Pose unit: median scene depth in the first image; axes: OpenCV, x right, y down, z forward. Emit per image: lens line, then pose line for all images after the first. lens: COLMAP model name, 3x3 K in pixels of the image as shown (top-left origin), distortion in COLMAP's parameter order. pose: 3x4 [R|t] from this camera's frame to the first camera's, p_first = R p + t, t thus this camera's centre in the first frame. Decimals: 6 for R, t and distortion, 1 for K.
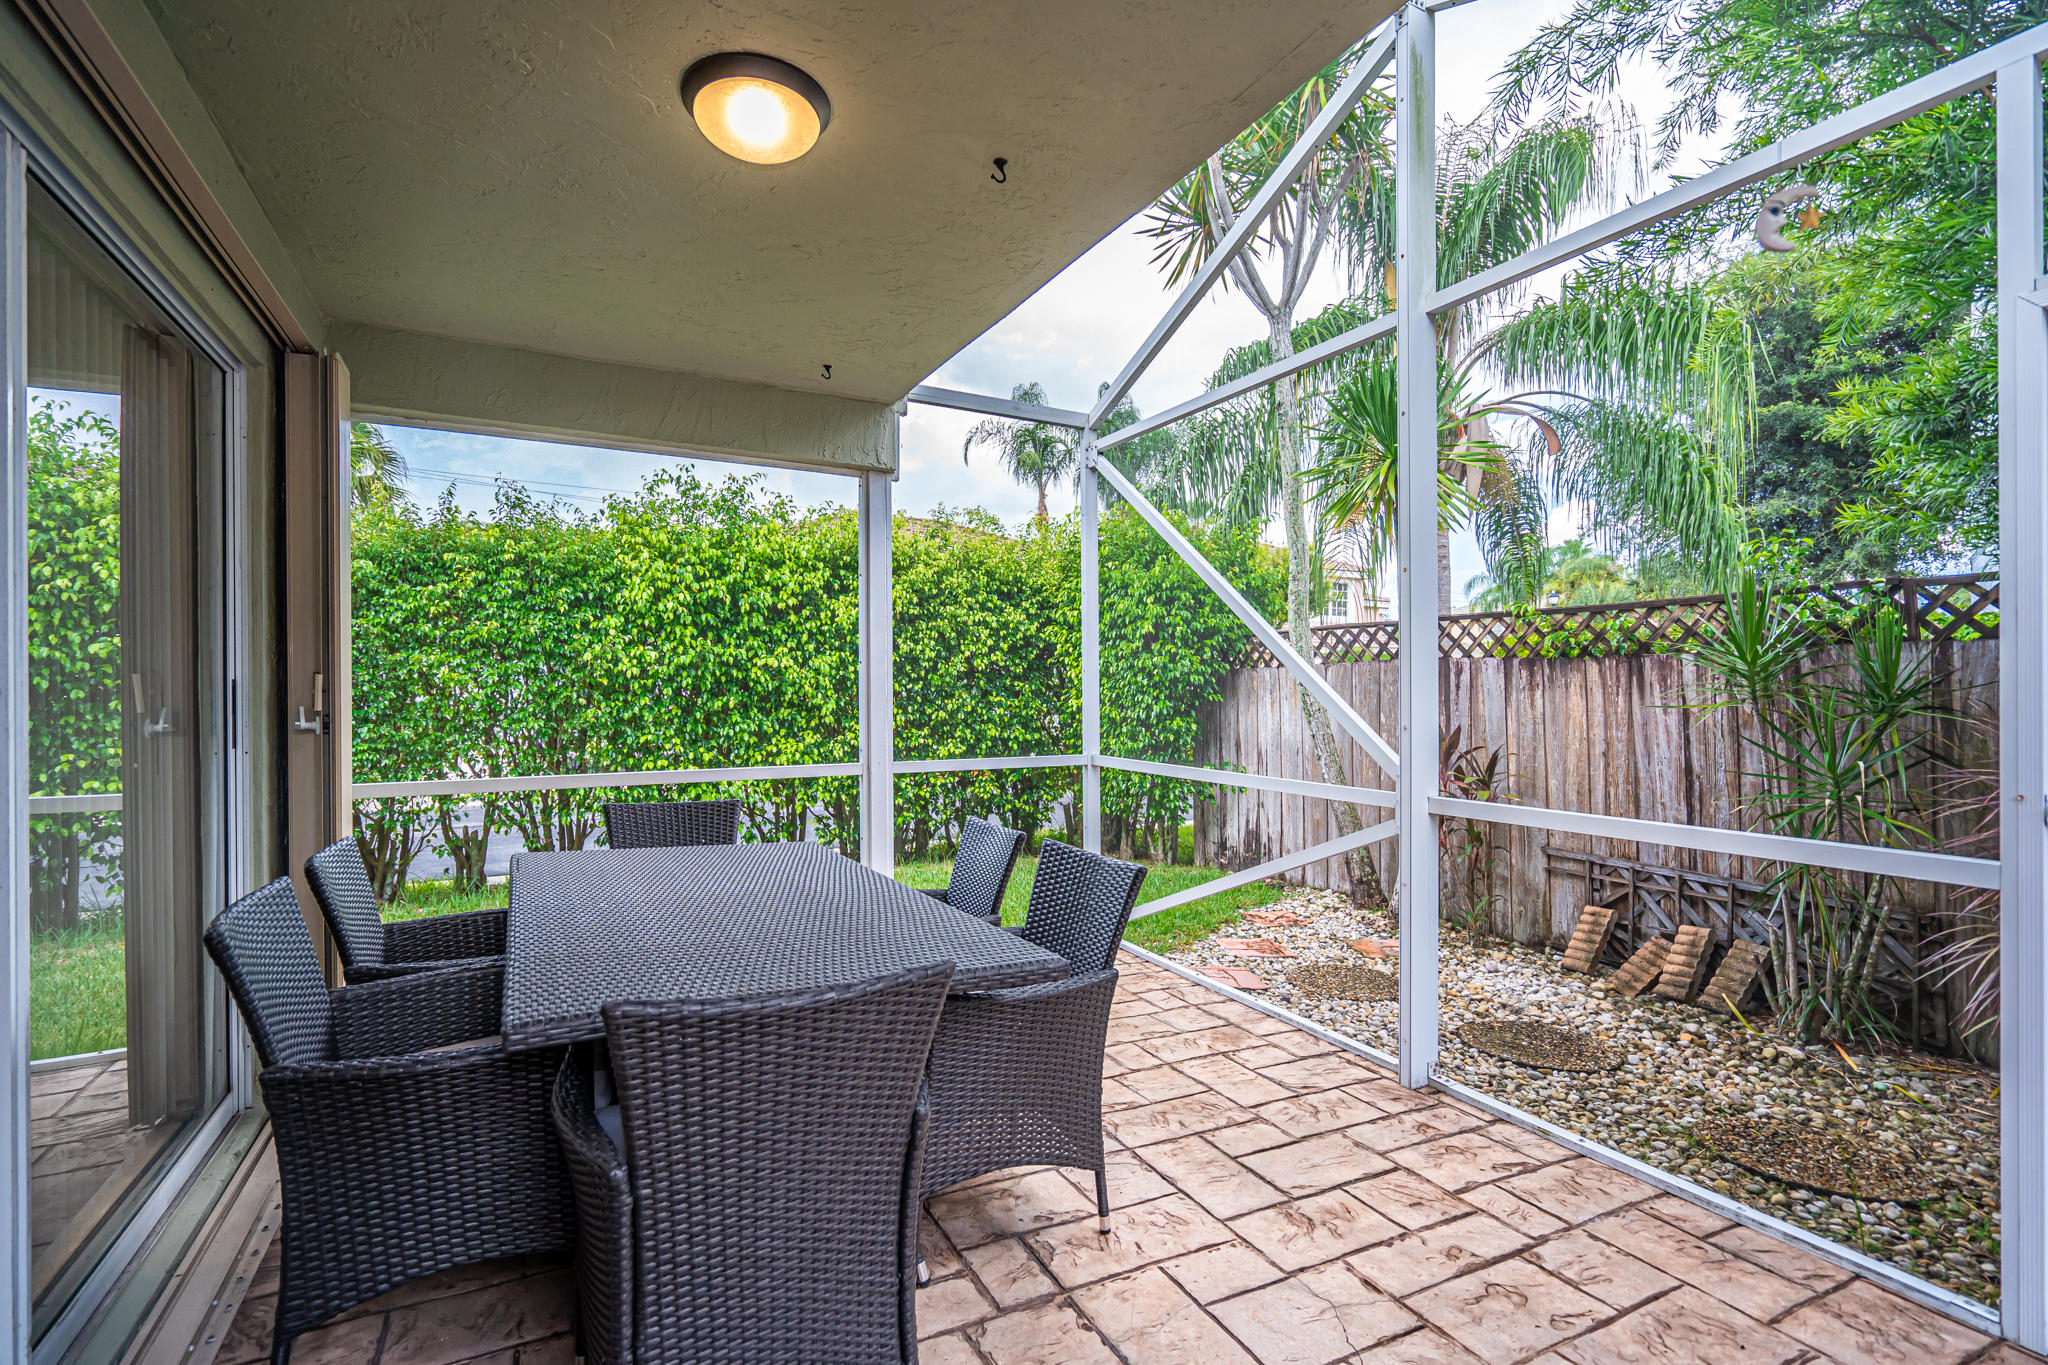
lens RADIAL K [[929.2, 0, 1008.3], [0, 929.2, 697.6], [0, 0, 1]] dist [-0.001357, 0.000173]
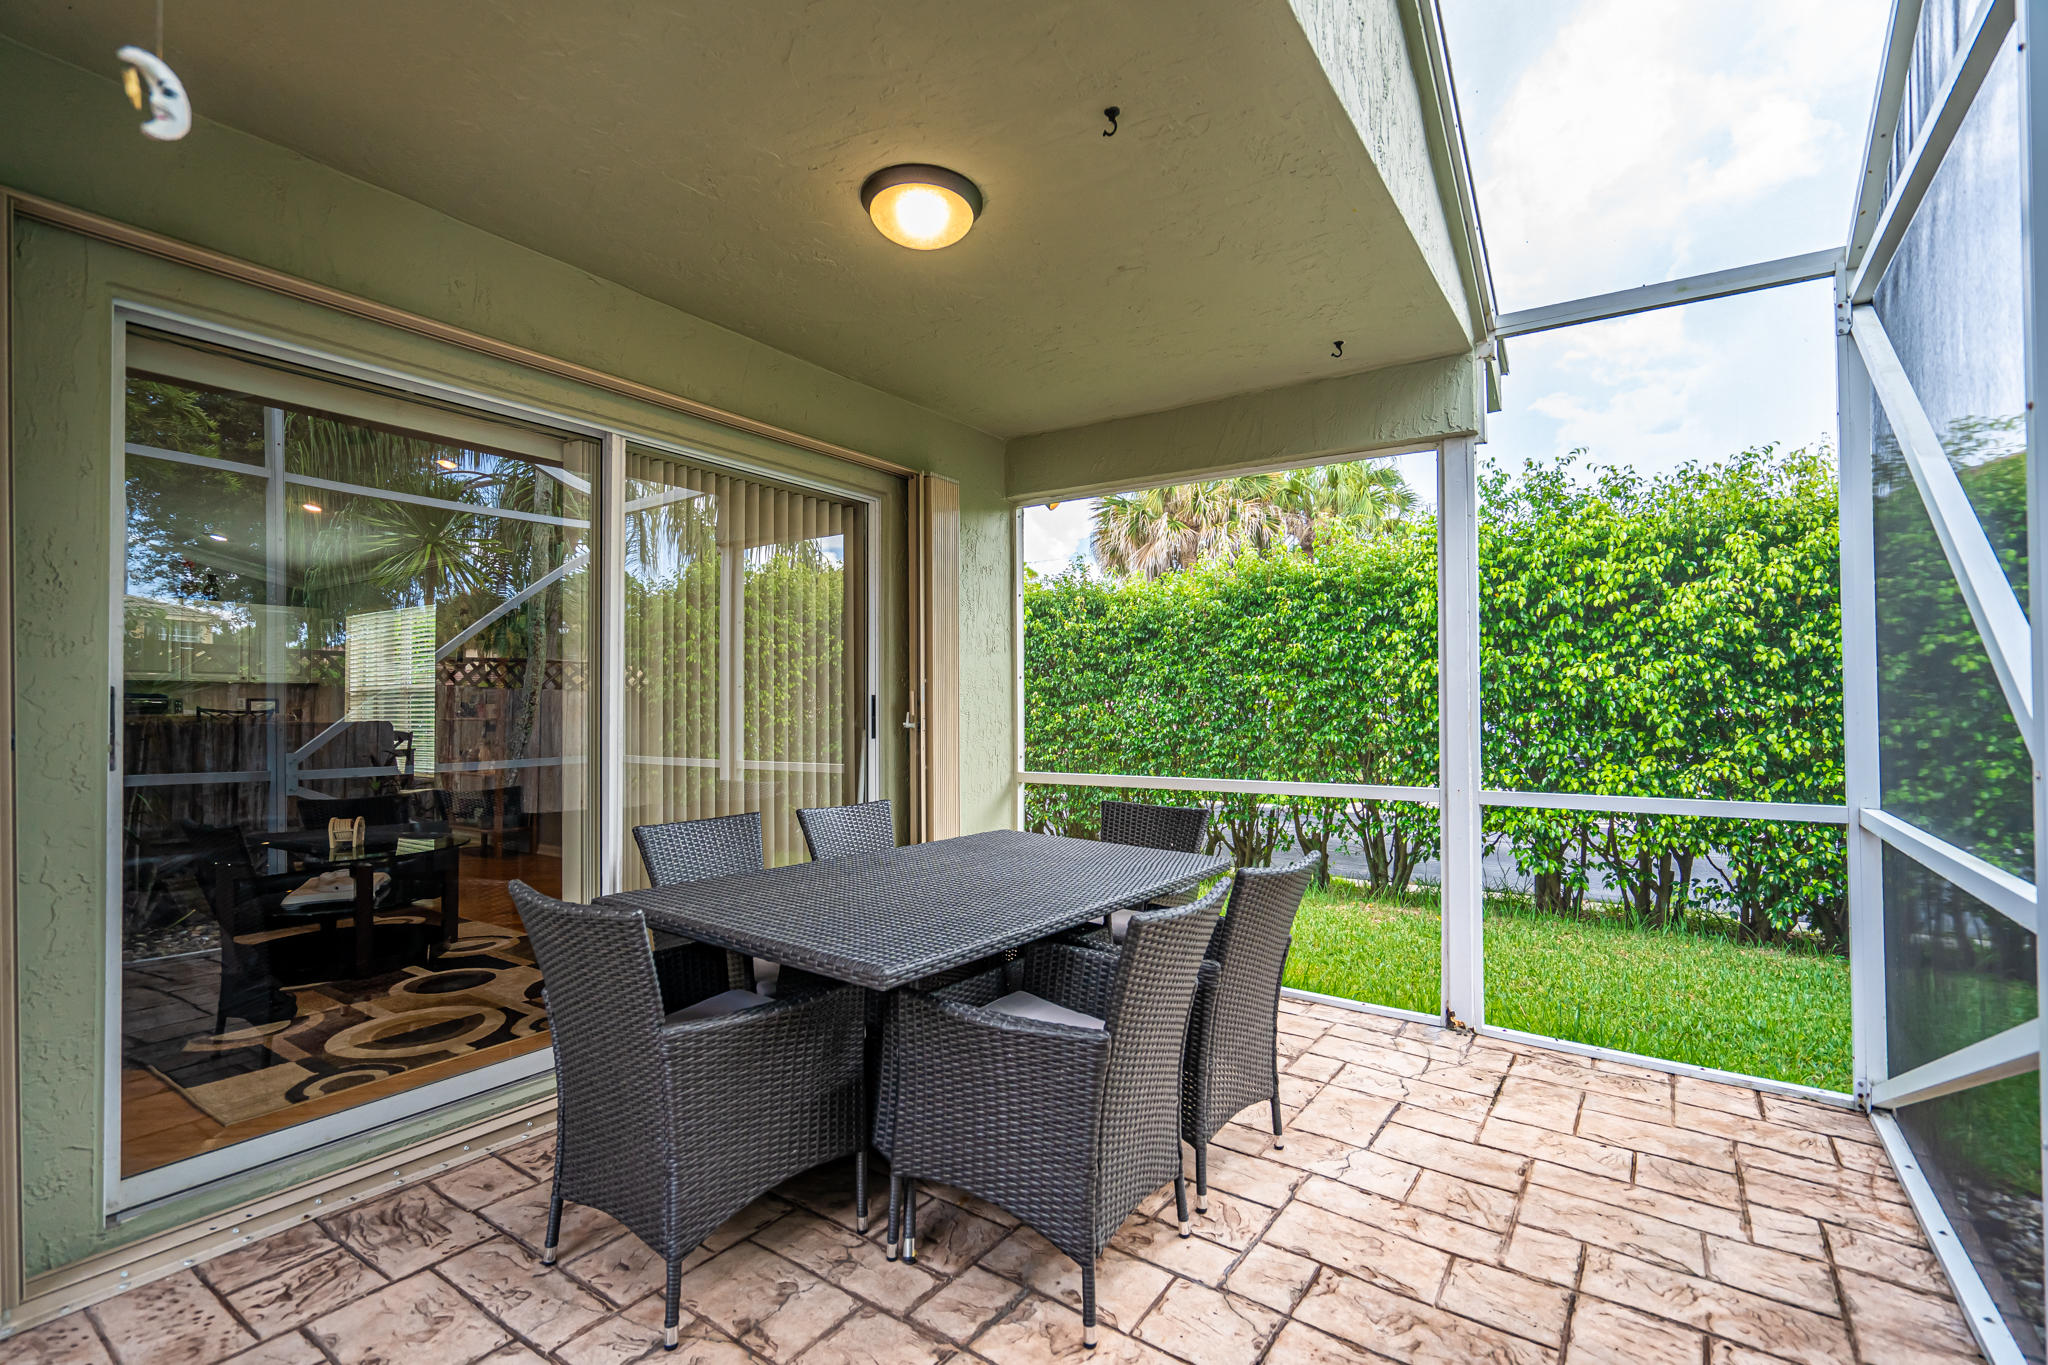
lens RADIAL K [[929.2, 0, 1021.5], [0, 929.2, 703.9], [0, 0, 1]] dist [-0.007084, 0.000357]
pose [[0.479286, -0.002966, -0.877654, 0.251569], [-0.008644, 0.999930, -0.008099, 0.002188], [0.877616, 0.011468, 0.479227, 0.169310]]
